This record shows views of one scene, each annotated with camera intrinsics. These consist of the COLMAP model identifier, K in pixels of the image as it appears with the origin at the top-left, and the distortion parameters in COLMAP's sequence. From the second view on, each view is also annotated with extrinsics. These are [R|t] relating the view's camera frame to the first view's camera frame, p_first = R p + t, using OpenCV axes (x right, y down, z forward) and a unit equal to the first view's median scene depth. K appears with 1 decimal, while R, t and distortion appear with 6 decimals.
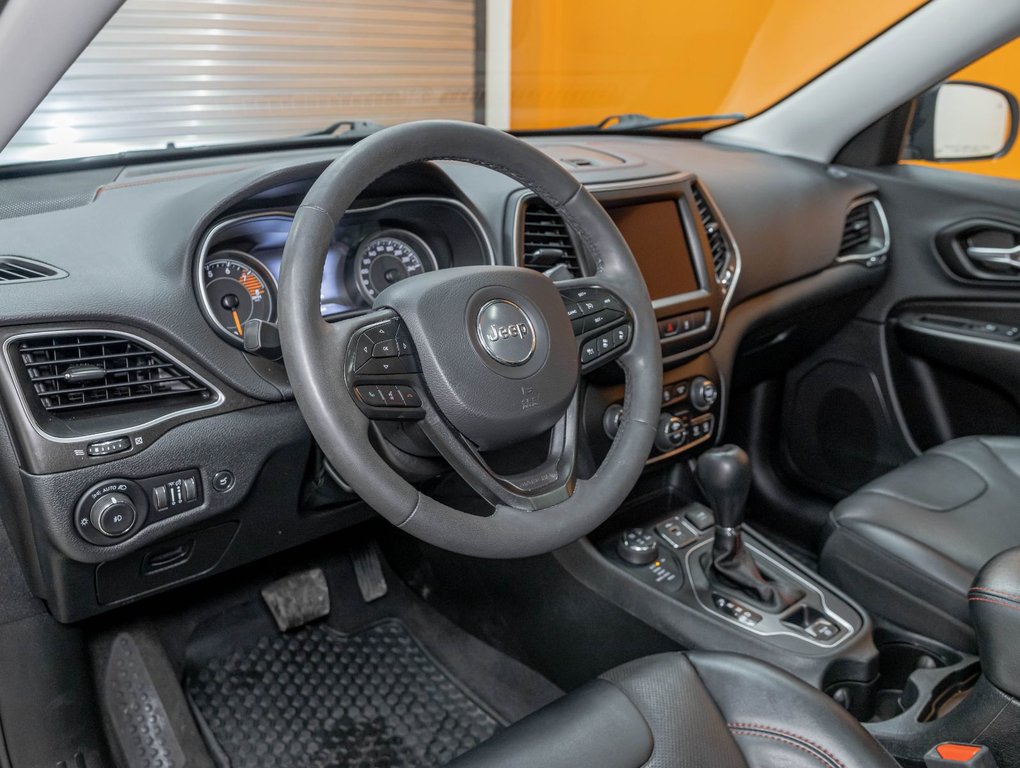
lens RADIAL K [[831.7, 0, 510.0], [0, 831.7, 384.0], [0, 0, 1]] dist [-0.012878, -0.005396]
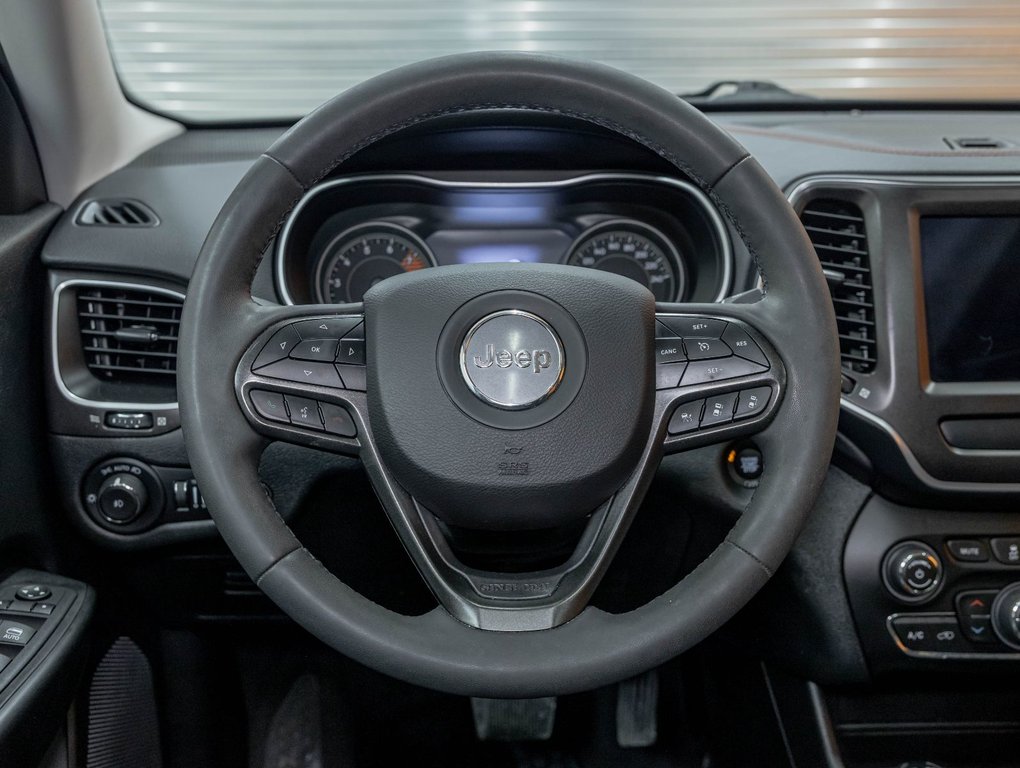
lens RADIAL K [[1132.4, 0, 510.0], [0, 1132.4, 384.0], [0, 0, 1]] dist [0.015845, 0.011809]
pose [[0.807937, 0.165431, -0.565571, 0.345744], [-0.201012, 0.979589, -0.000621, -0.028178], [0.553924, 0.114189, 0.824700, 0.161524]]
